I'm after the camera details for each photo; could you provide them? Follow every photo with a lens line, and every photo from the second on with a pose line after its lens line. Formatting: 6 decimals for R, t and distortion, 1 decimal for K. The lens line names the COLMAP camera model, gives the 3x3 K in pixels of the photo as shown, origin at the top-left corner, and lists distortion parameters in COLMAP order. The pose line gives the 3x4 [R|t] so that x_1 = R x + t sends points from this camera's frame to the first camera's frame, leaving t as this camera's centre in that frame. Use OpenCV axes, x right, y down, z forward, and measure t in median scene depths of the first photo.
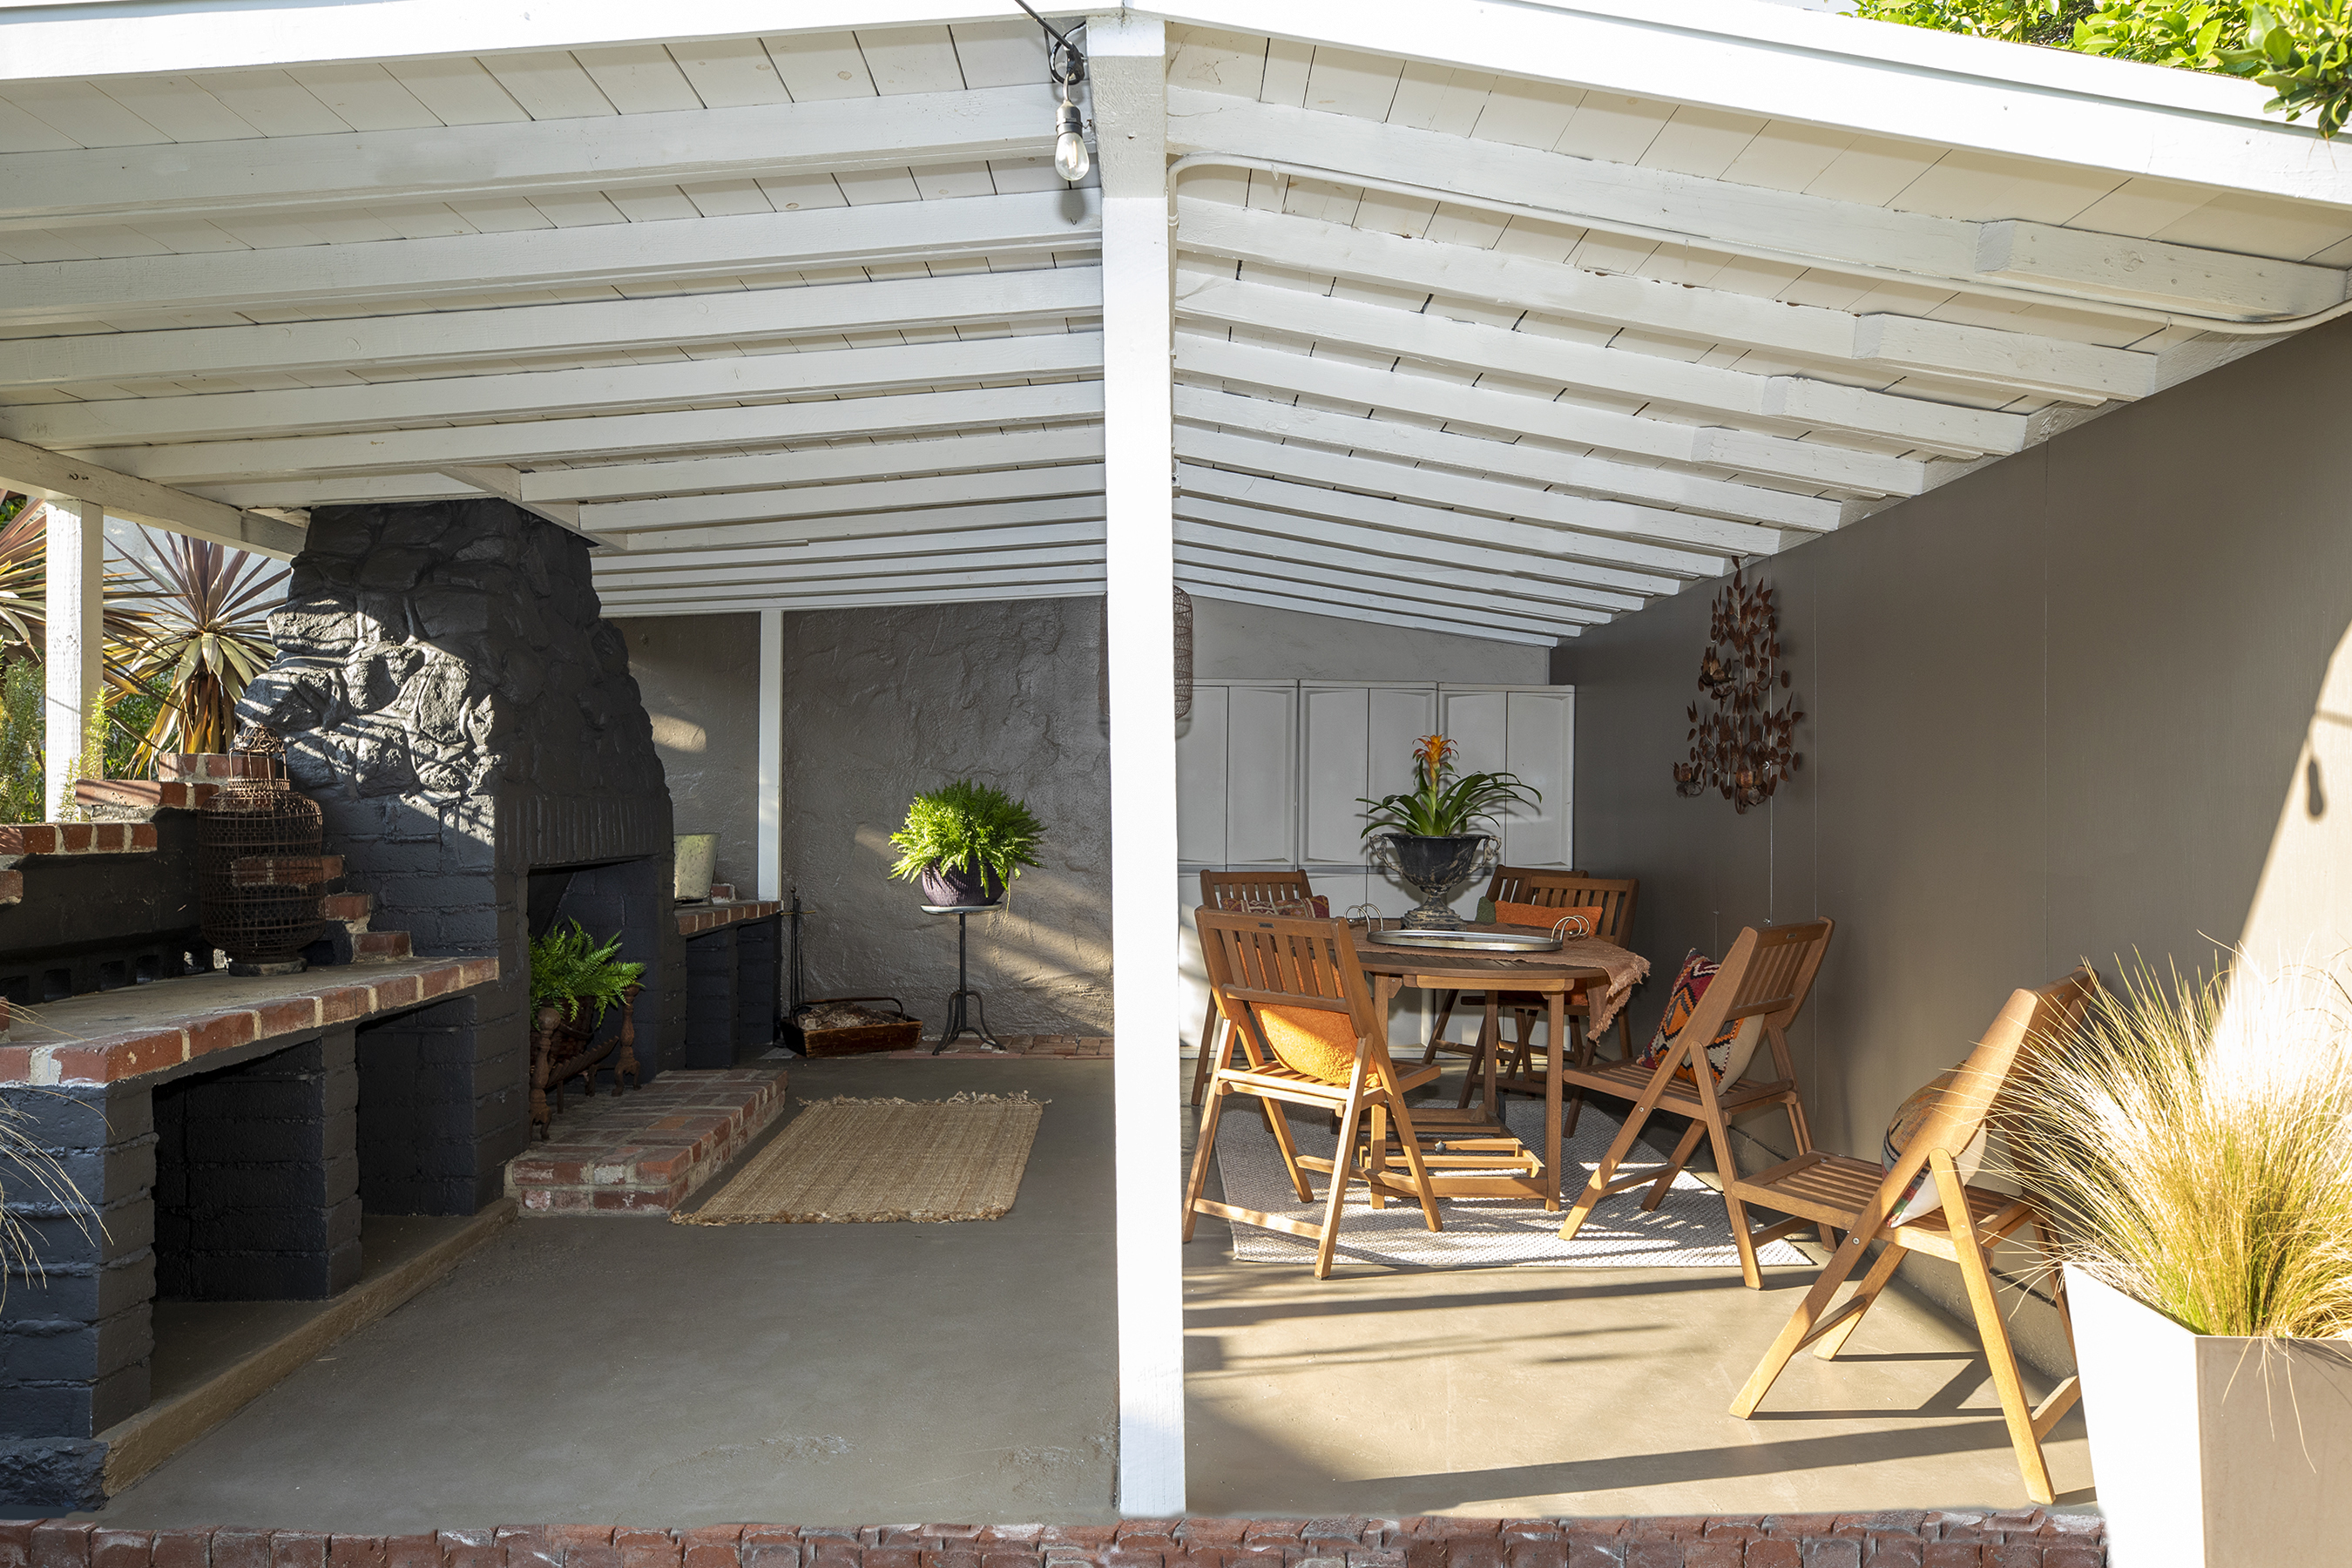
lens RADIAL K [[1488.2, 0, 1176.0], [0, 1488.2, 784.0], [0, 0, 1]] dist [0.000411, 0.000140]
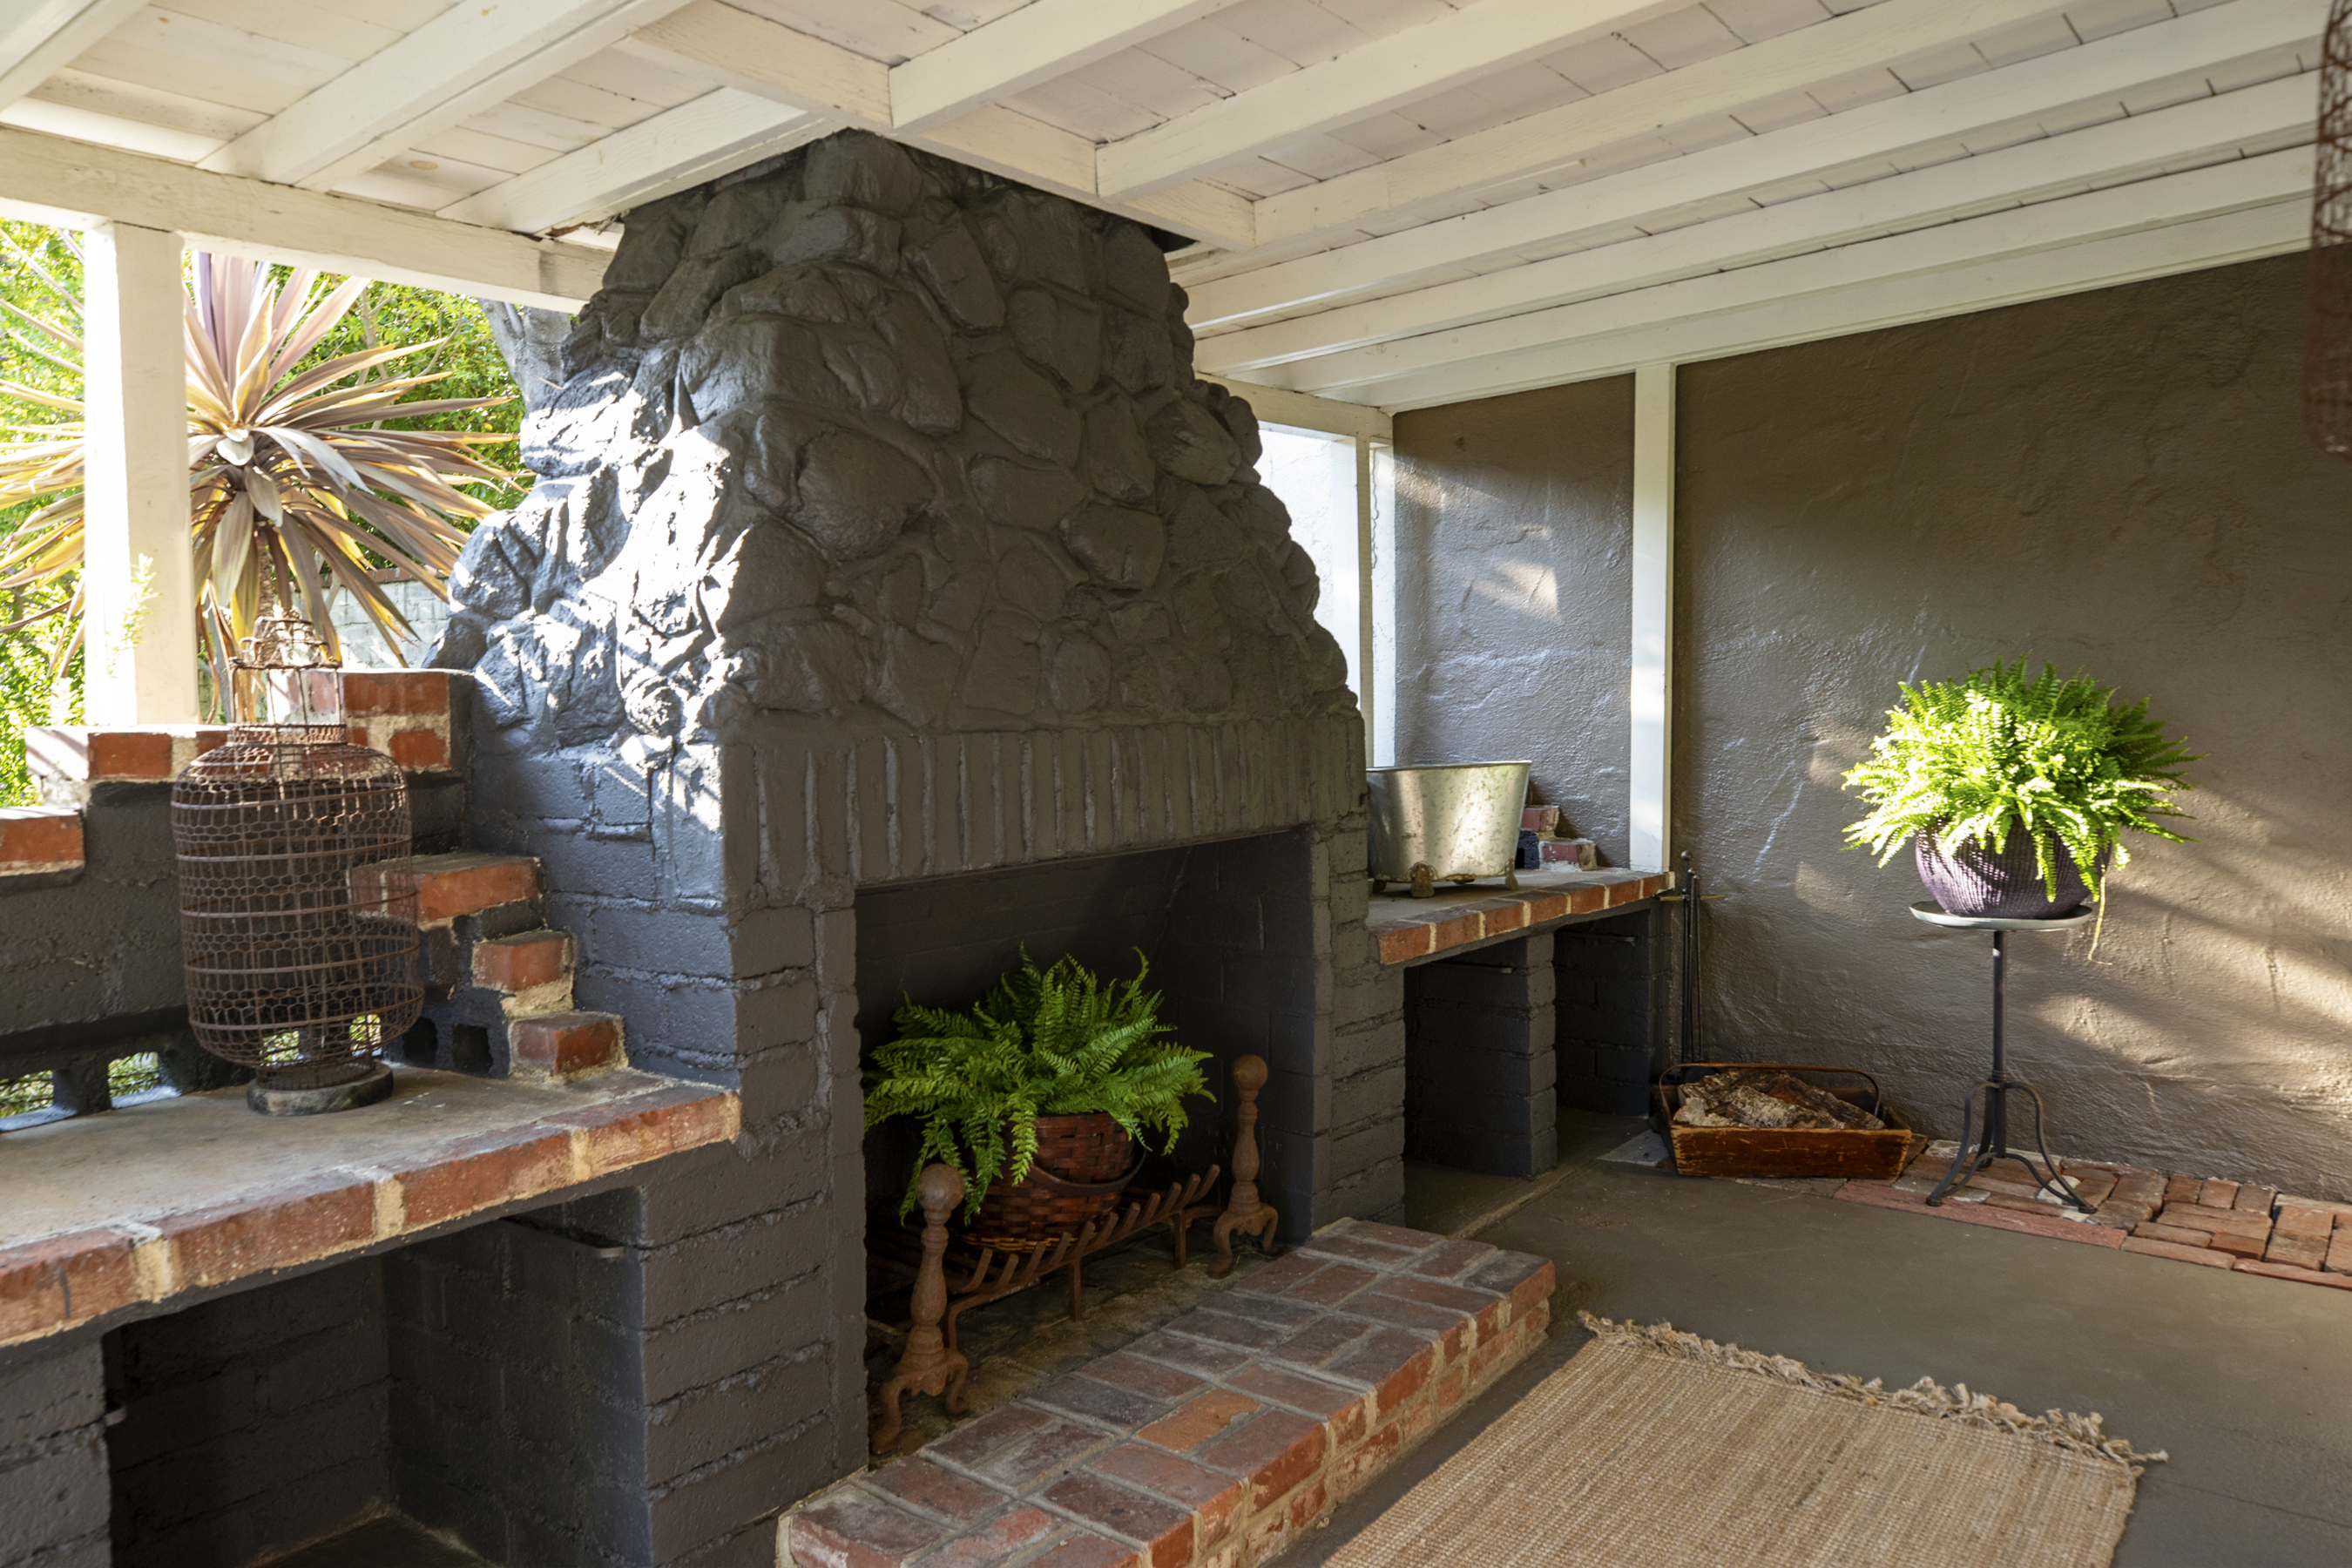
lens RADIAL K [[1733.0, 0, 1176.0], [0, 1733.0, 784.0], [0, 0, 1]] dist [-0.002646, -0.000902]
pose [[0.792834, 0.024877, -0.608930, -0.015864], [0.022767, 0.997260, 0.070385, -0.014298], [0.609012, -0.069667, 0.790095, 0.630208]]
